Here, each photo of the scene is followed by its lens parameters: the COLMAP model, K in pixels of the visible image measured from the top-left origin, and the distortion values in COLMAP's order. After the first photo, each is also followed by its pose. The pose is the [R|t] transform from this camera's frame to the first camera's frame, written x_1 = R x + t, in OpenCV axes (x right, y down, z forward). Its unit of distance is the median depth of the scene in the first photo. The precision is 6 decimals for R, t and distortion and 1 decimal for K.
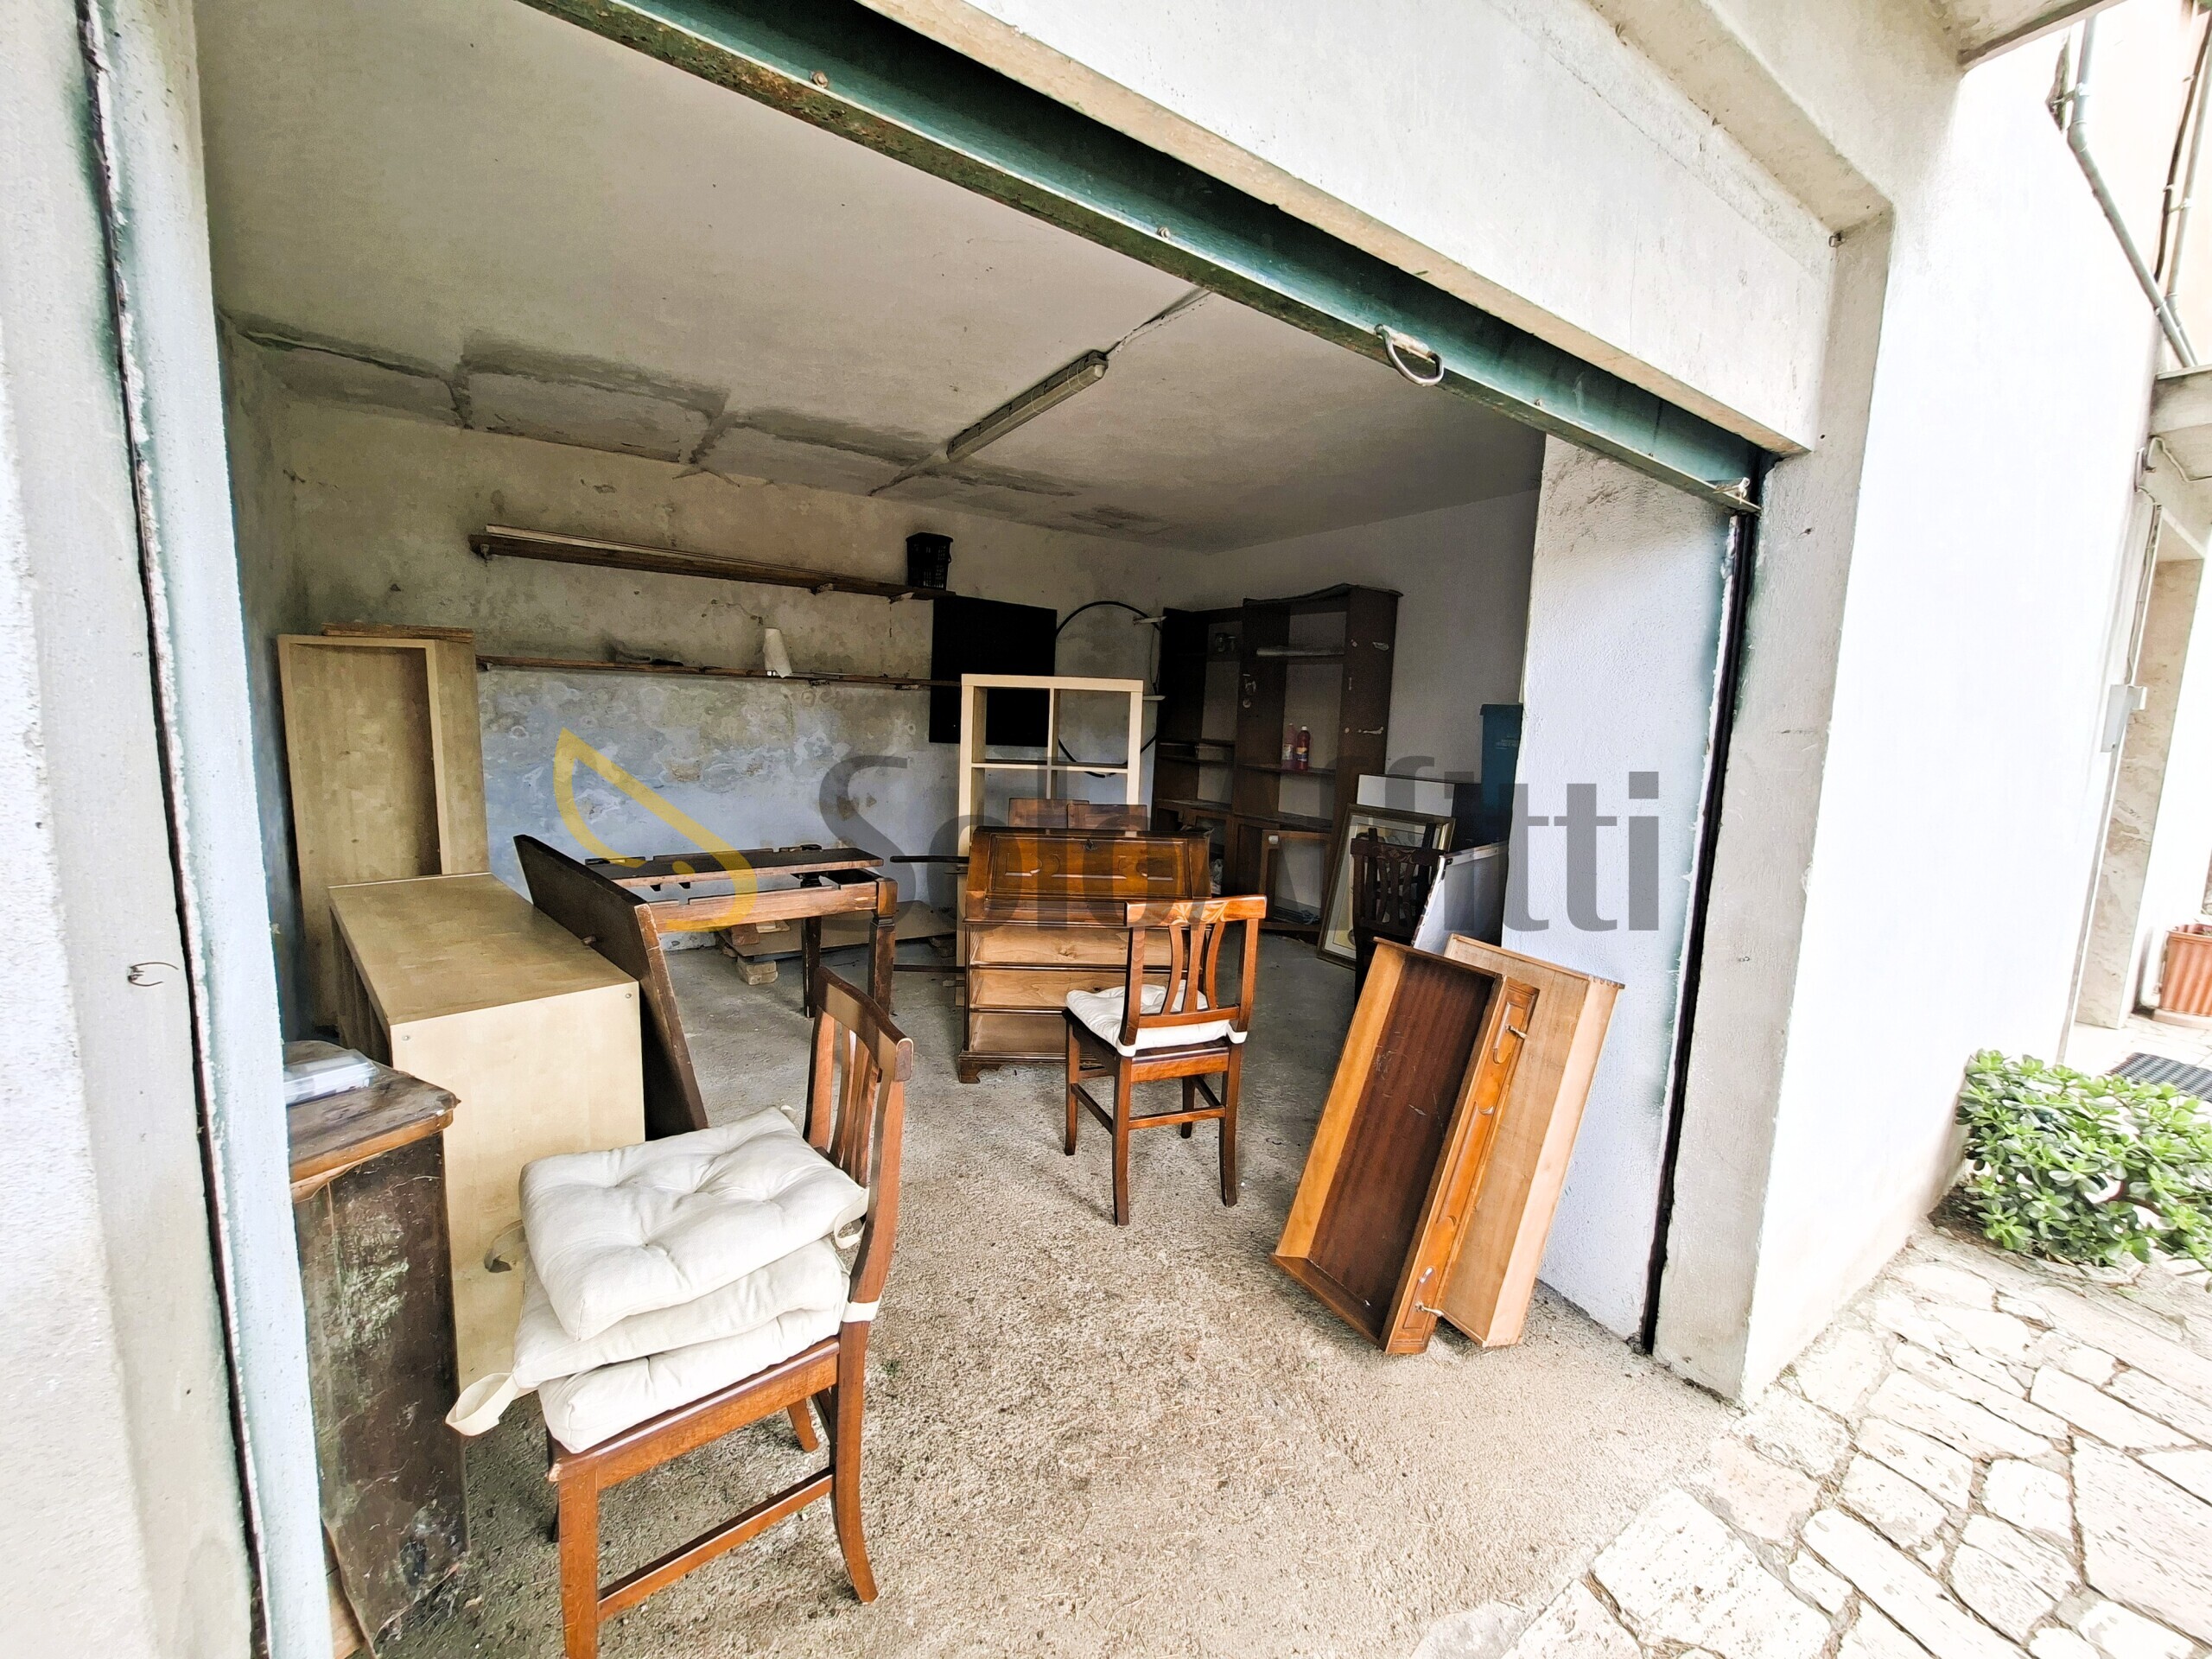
lens RADIAL K [[865.3, 0, 1083.7], [0, 865.3, 802.5], [0, 0, 1]] dist [-0.004502, 0.001512]
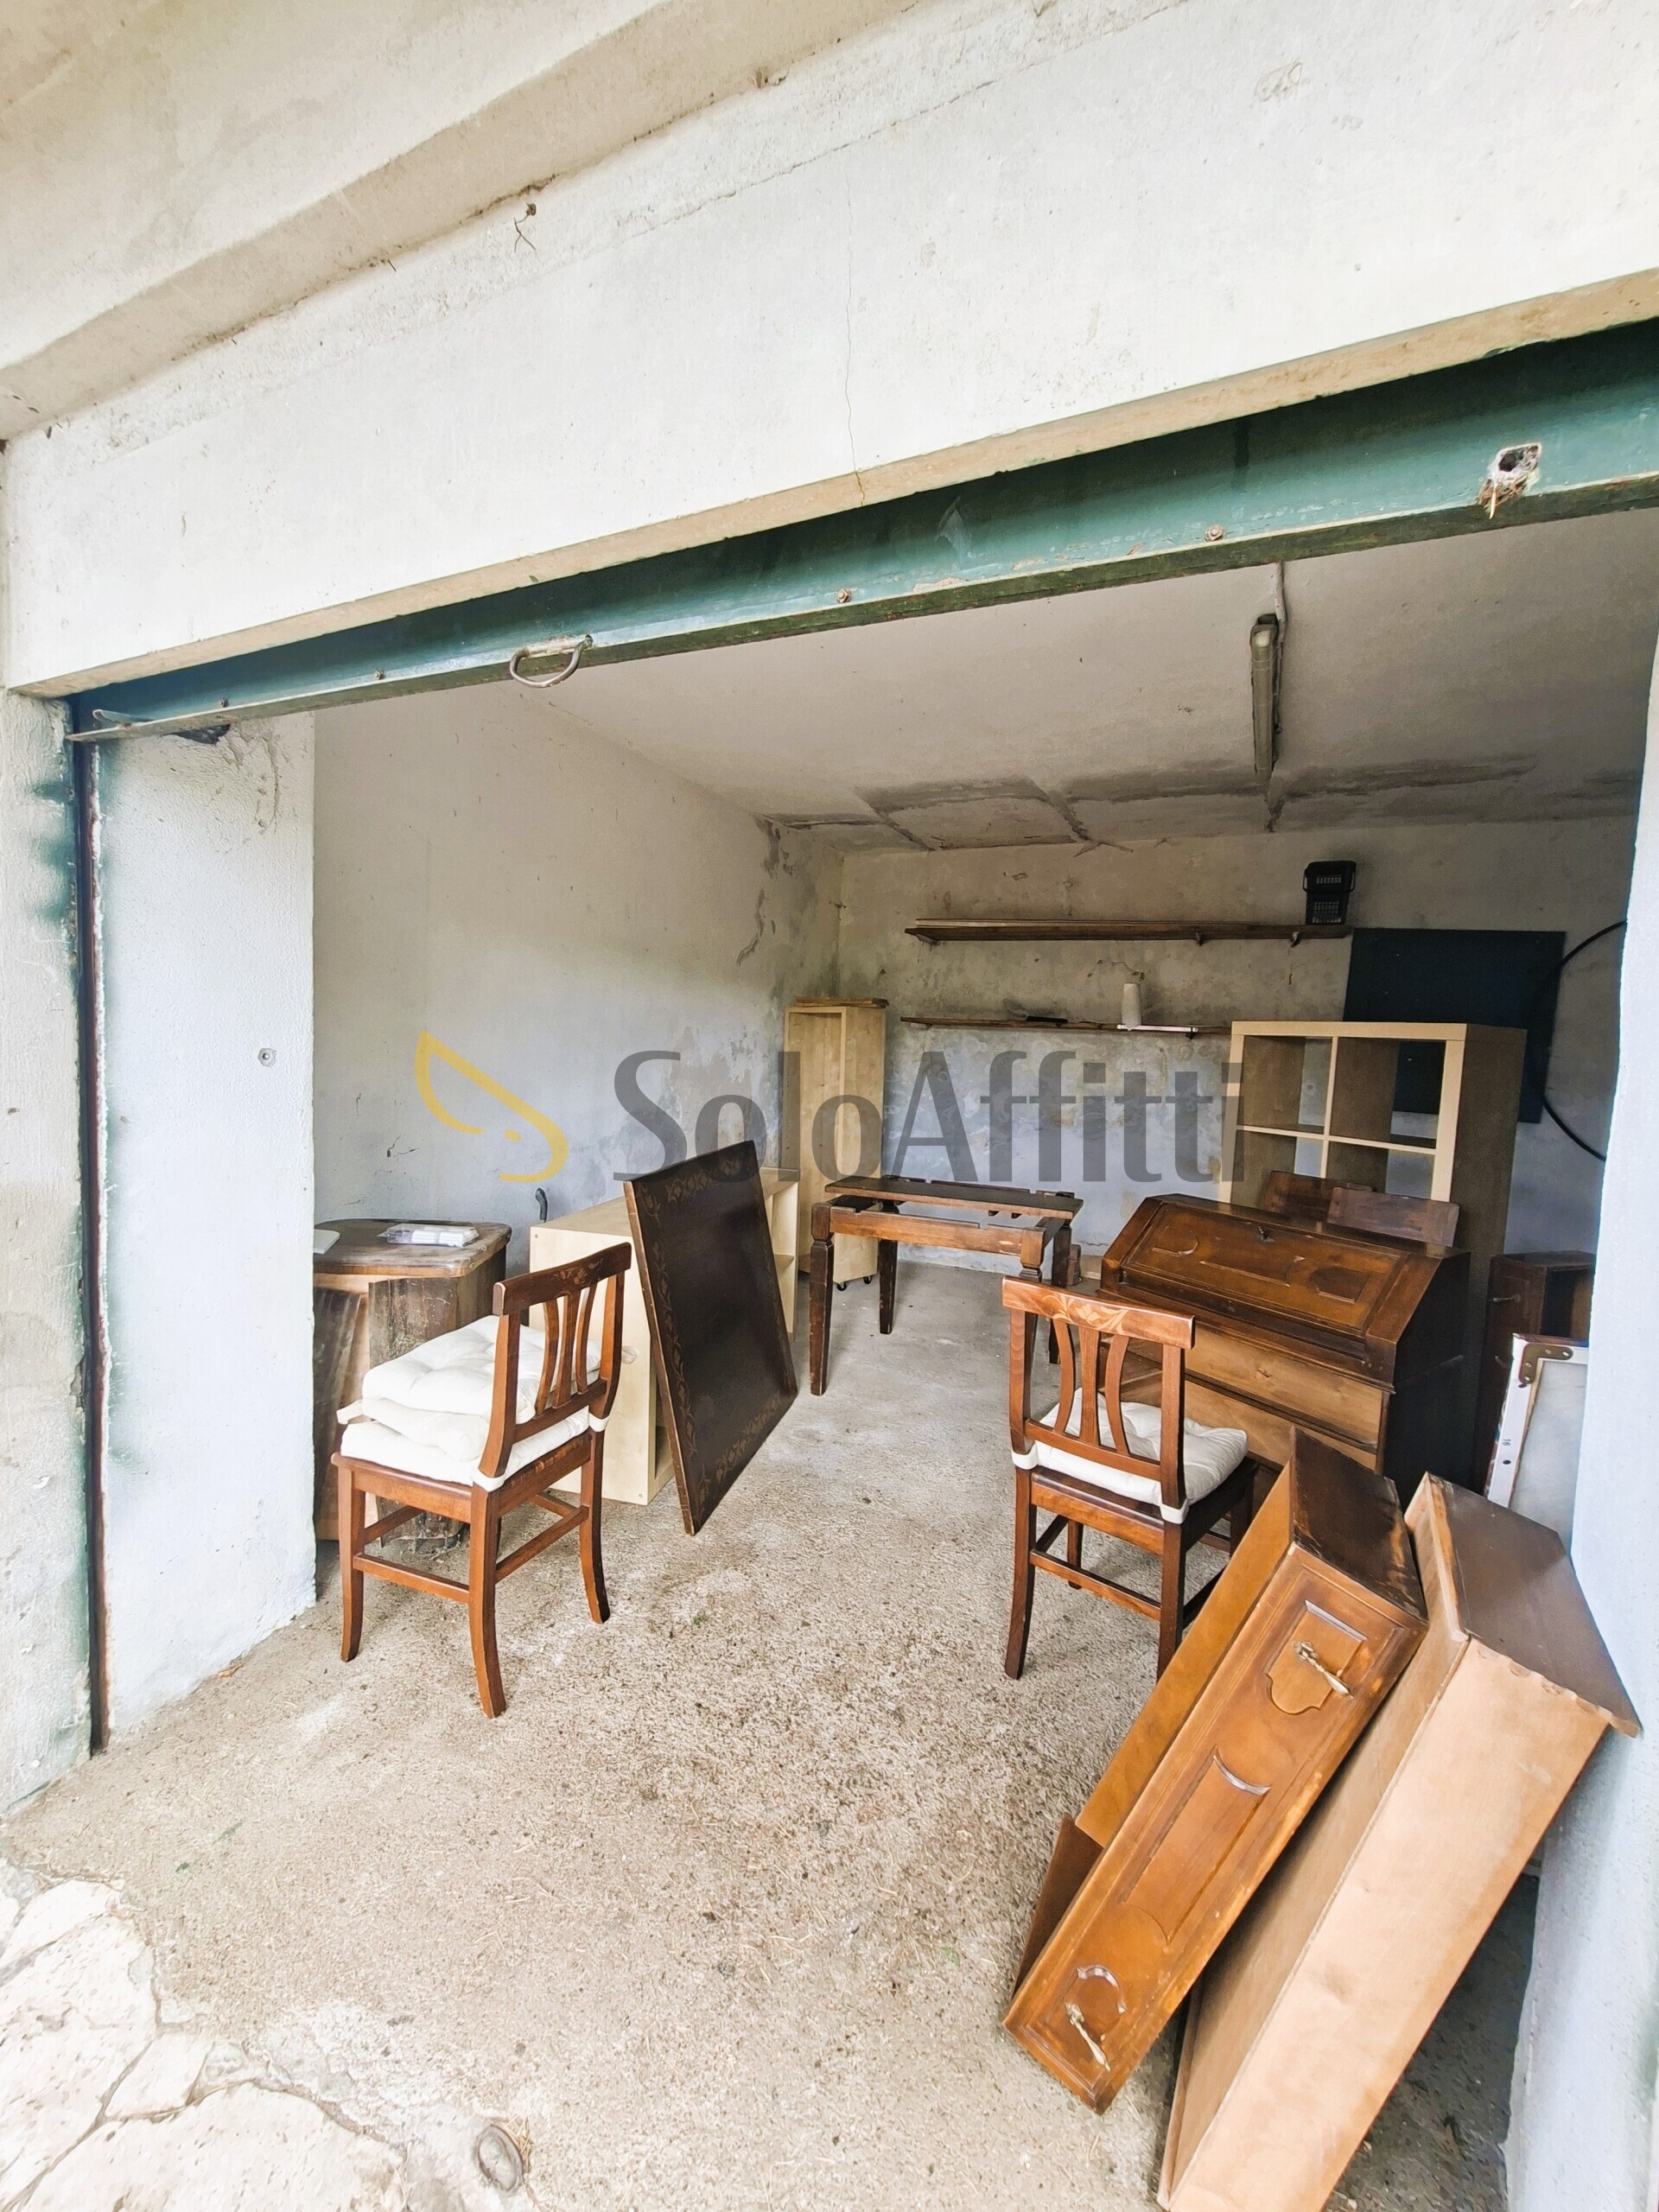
lens RADIAL K [[865.3, 0, 863.5], [0, 865.3, 1090.6], [0, 0, 1]] dist [-0.004502, 0.001512]
pose [[0.536312, 0.039920, -0.843075, 0.603598], [-0.113037, 0.993279, -0.024876, -0.025538], [0.836416, 0.108640, 0.537220, 0.360750]]
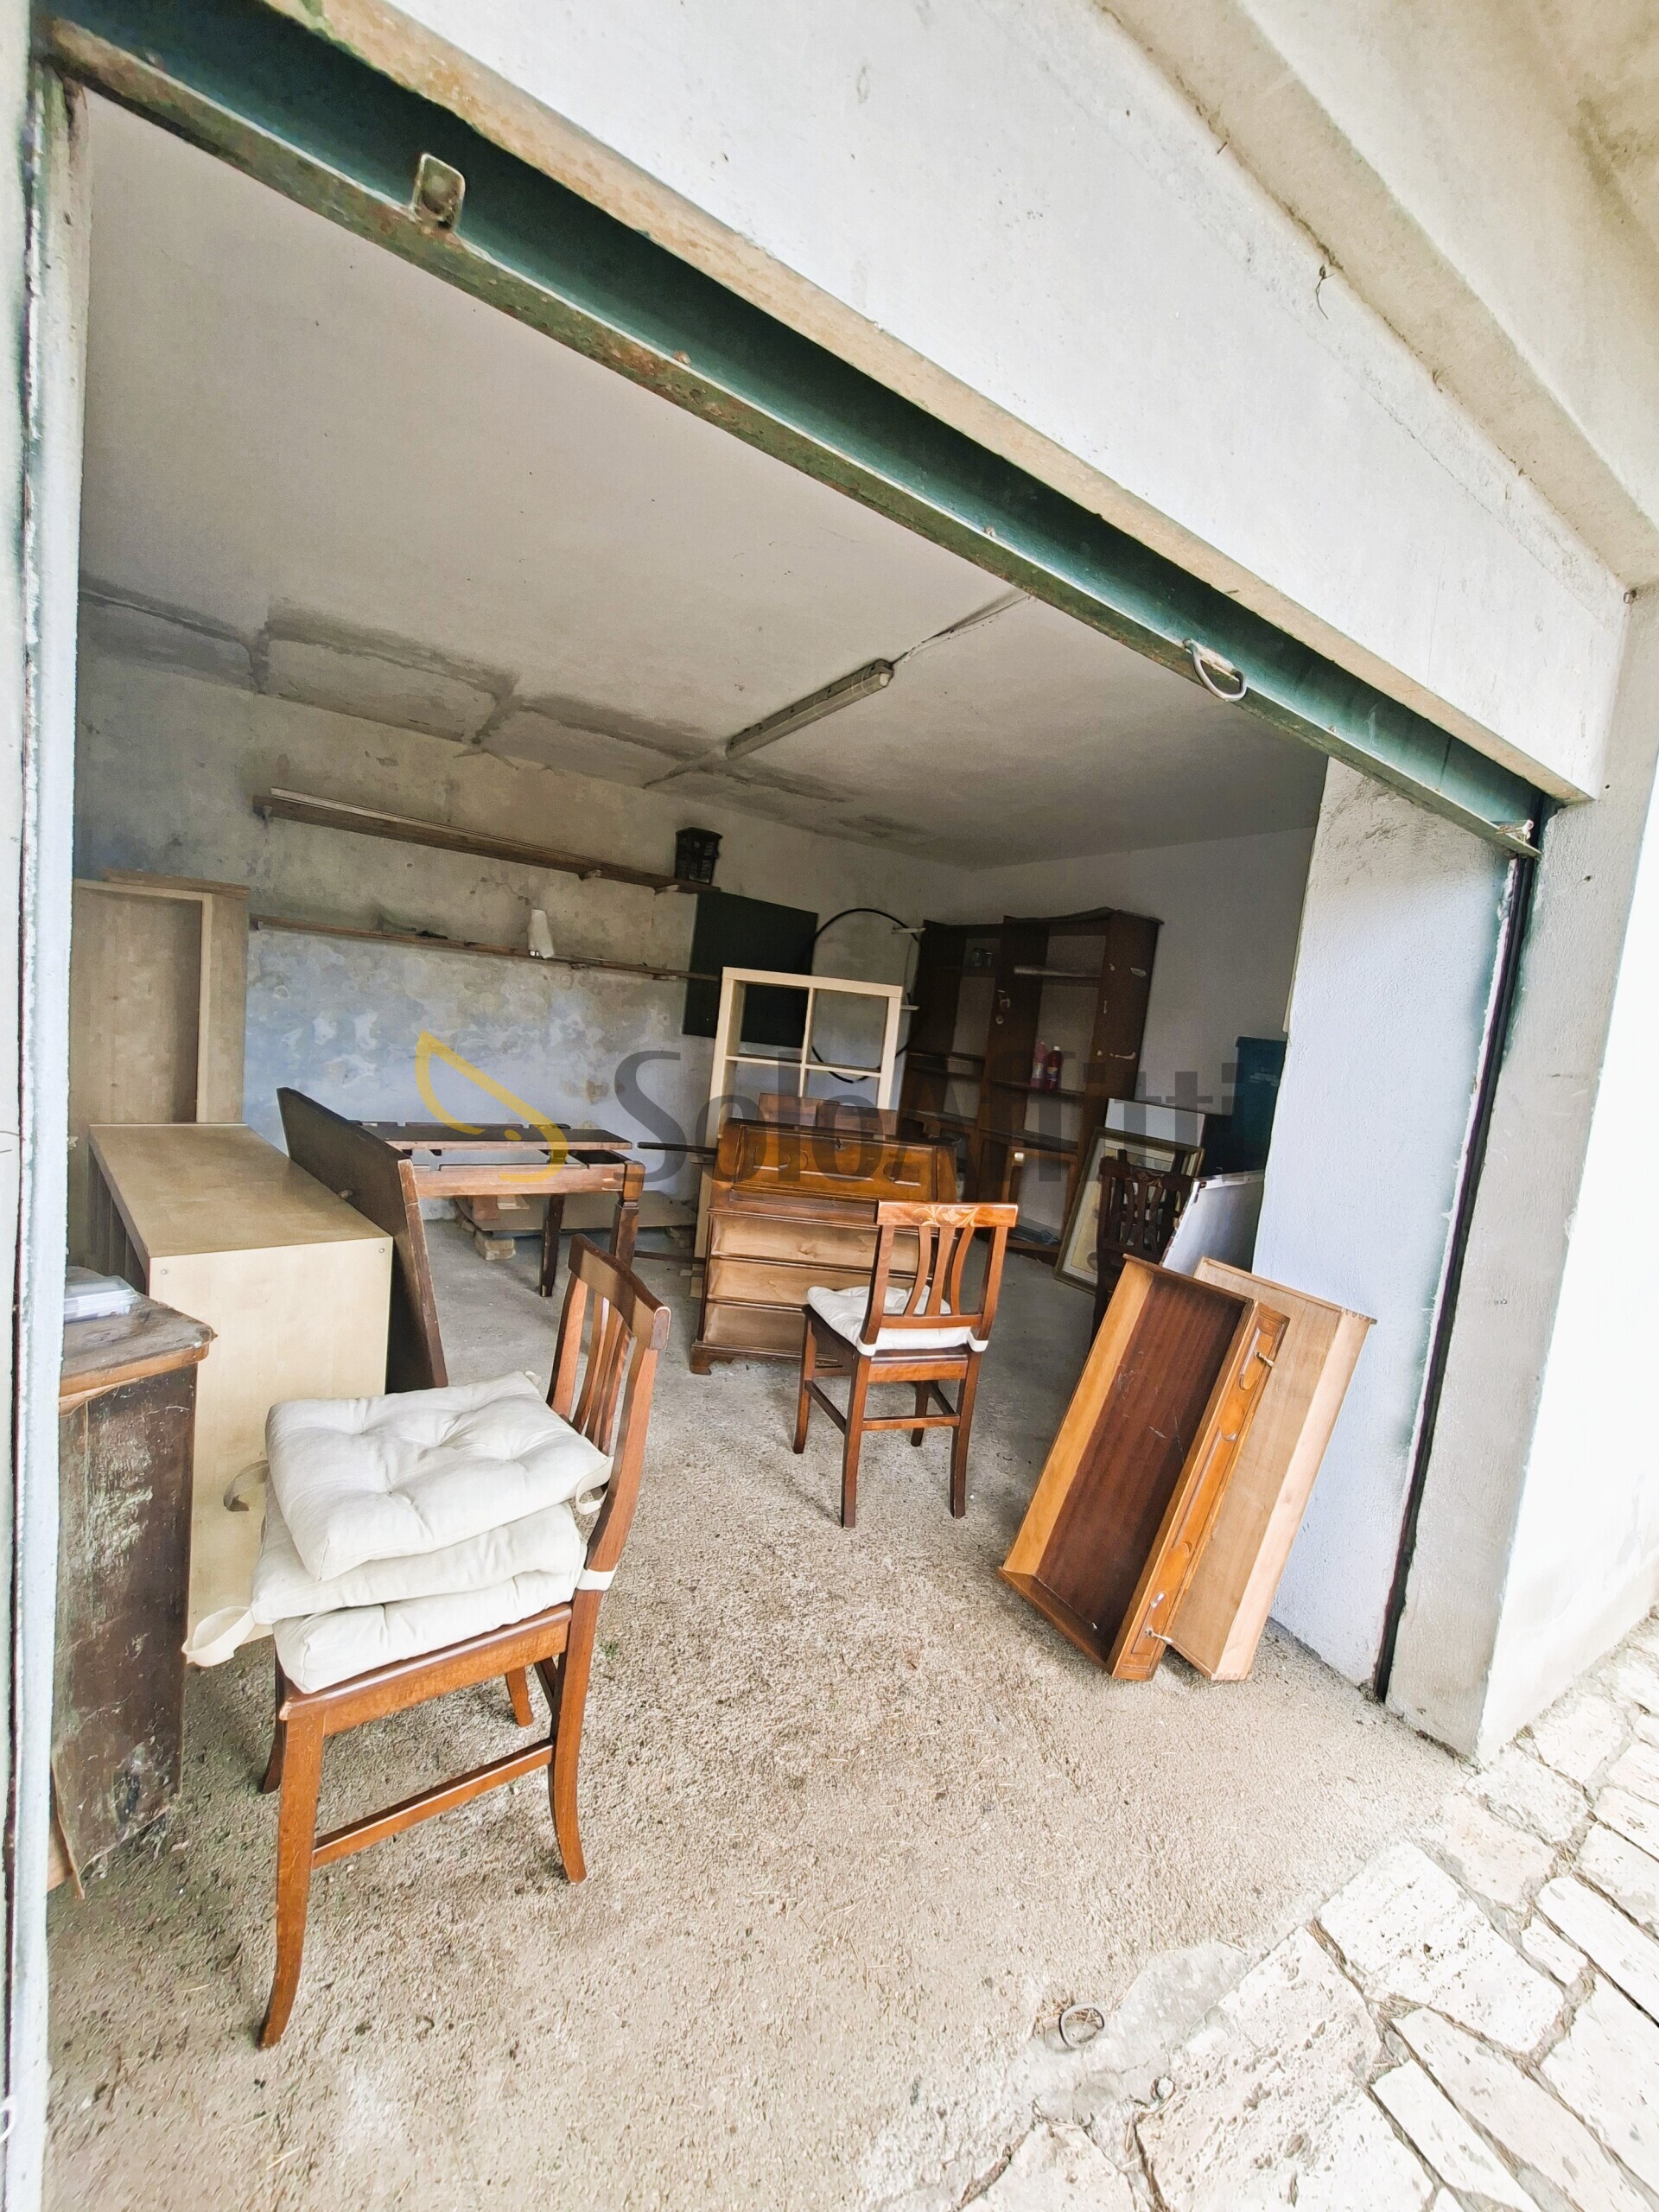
lens RADIAL K [[865.3, 0, 812.1], [0, 865.3, 1083.3], [0, 0, 1]] dist [-0.004502, 0.001512]
pose [[0.996995, 0.076334, -0.013208, -0.021069], [-0.076728, 0.996523, -0.032486, 0.017346], [0.010682, 0.033402, 0.999385, -0.004176]]
